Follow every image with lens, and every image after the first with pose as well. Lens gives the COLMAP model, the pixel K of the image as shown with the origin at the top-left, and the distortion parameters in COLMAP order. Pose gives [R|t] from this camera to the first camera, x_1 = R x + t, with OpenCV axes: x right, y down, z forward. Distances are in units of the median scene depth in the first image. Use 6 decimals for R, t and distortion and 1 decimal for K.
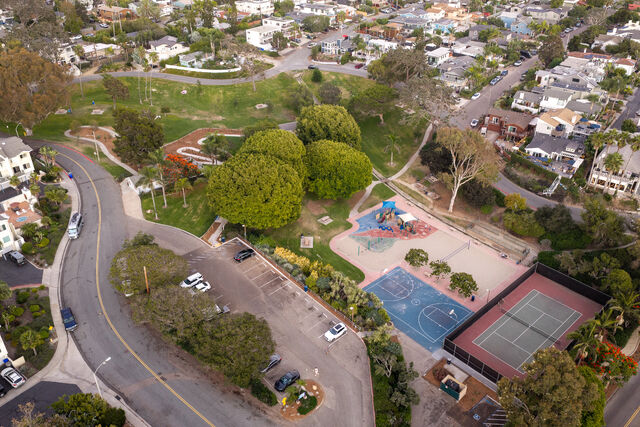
lens RADIAL K [[510.2, 0, 320.0], [0, 510.2, 213.5], [0, 0, 1]] dist [0.006424, 0.002687]
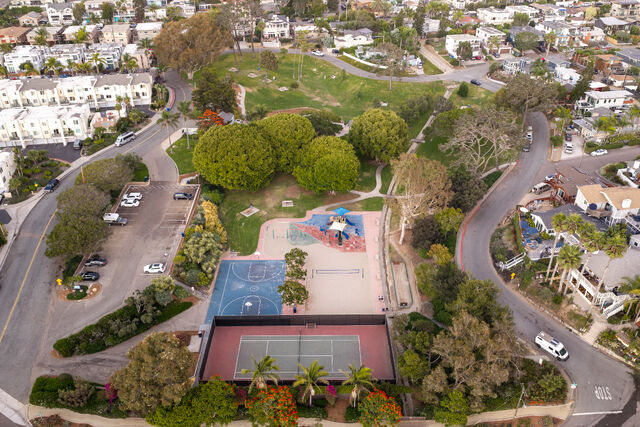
lens RADIAL K [[510.2, 0, 320.0], [0, 510.2, 213.5], [0, 0, 1]] dist [0.006424, 0.002687]
pose [[0.752372, 0.348433, -0.559045, 0.774967], [-0.352126, 0.929963, 0.105715, -0.121302], [0.556726, 0.117318, 0.822370, 0.184231]]
